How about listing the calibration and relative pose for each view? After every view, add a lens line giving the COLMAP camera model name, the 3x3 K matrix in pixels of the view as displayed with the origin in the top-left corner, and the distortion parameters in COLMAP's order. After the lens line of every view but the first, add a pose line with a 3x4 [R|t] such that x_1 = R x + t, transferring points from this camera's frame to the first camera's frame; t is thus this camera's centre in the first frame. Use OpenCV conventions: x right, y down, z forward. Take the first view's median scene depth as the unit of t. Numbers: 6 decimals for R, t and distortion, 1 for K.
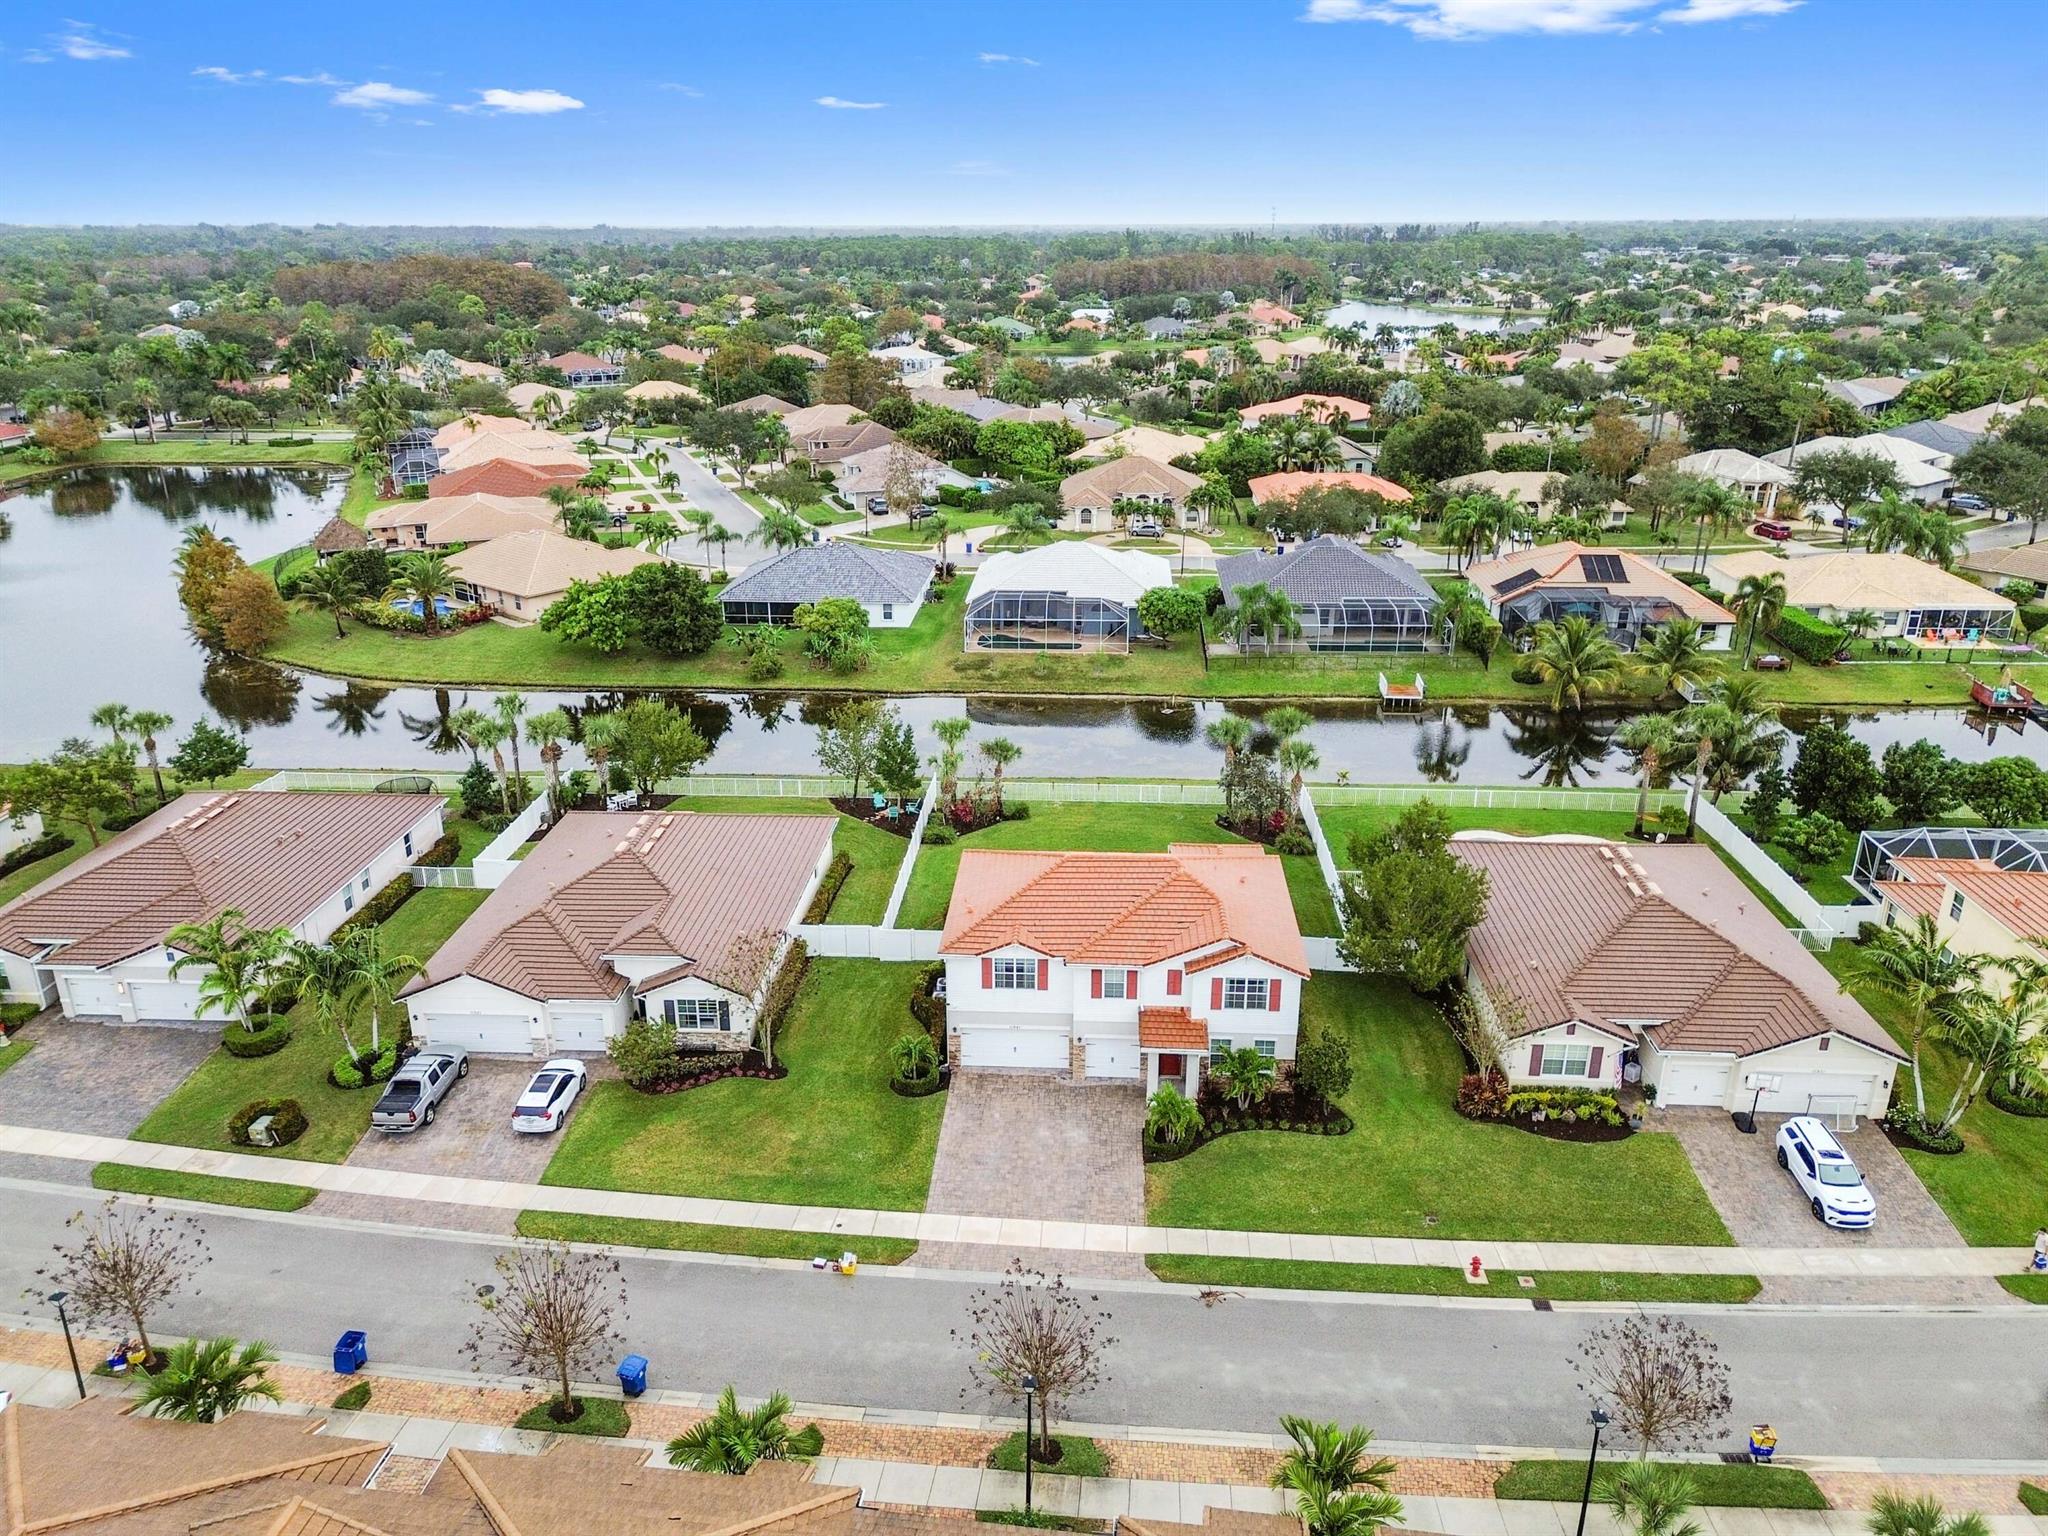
lens RADIAL K [[1507.1, 0, 1024.0], [0, 1507.1, 768.0], [0, 0, 1]] dist [0.106707, -0.114804]
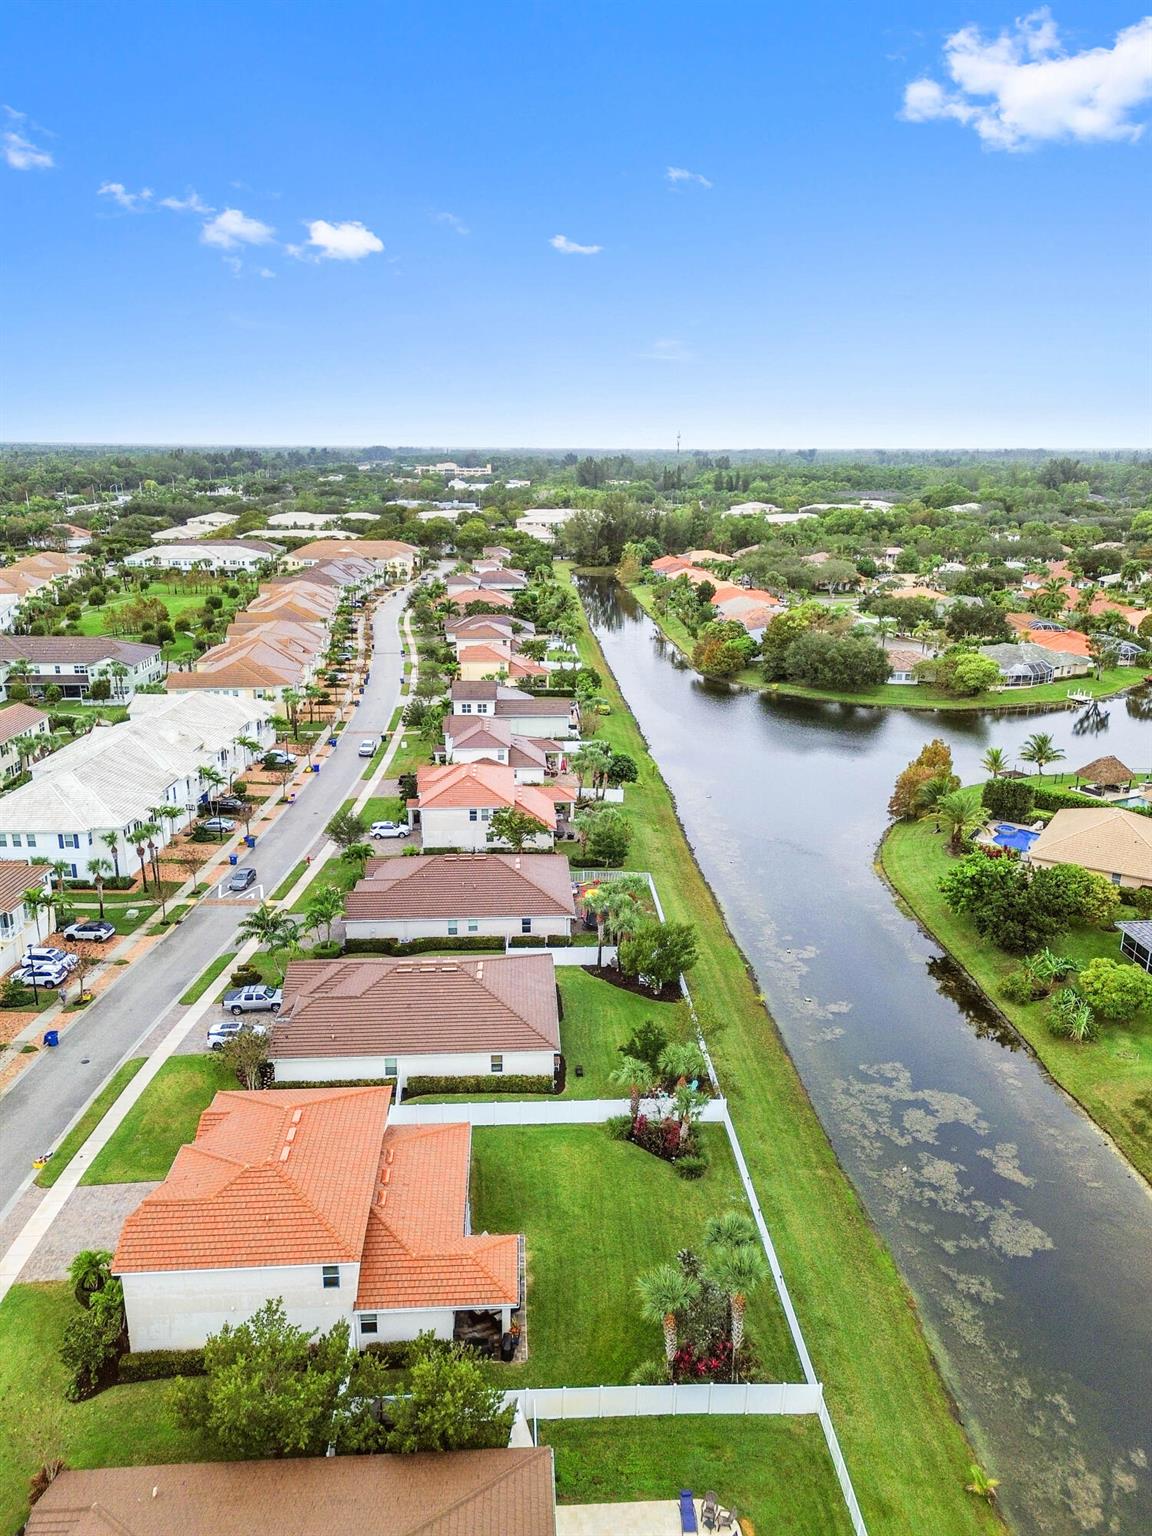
lens RADIAL K [[1130.3, 0, 576.0], [0, 1130.3, 768.0], [0, 0, 1]] dist [0.106707, -0.114804]
pose [[0.078533, 0.287322, -0.954609, 1.026455], [-0.342102, 0.907187, 0.244905, -0.599048], [0.936375, 0.307341, 0.169538, 1.098924]]
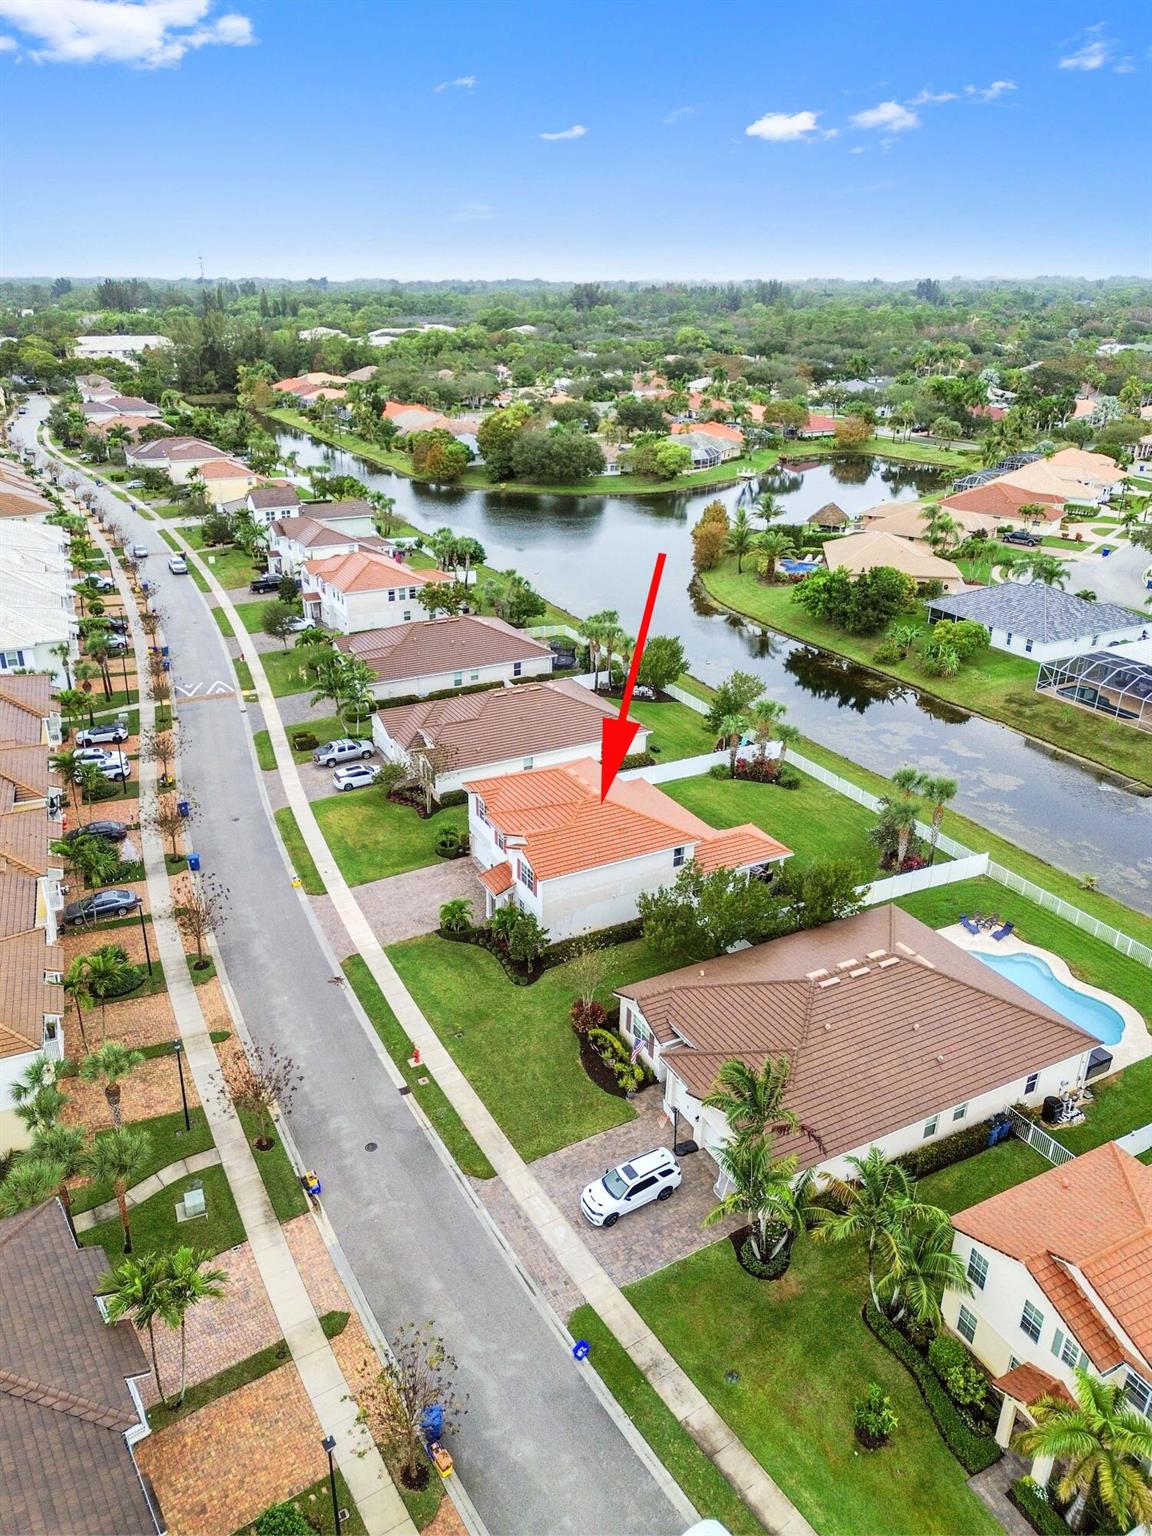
lens RADIAL K [[1130.3, 0, 576.0], [0, 1130.3, 768.0], [0, 0, 1]] dist [0.106707, -0.114804]
pose [[0.488223, 0.355115, -0.797202, 1.118279], [-0.297758, 0.926439, 0.230330, -0.253593], [0.820353, 0.124921, 0.558047, 0.399315]]
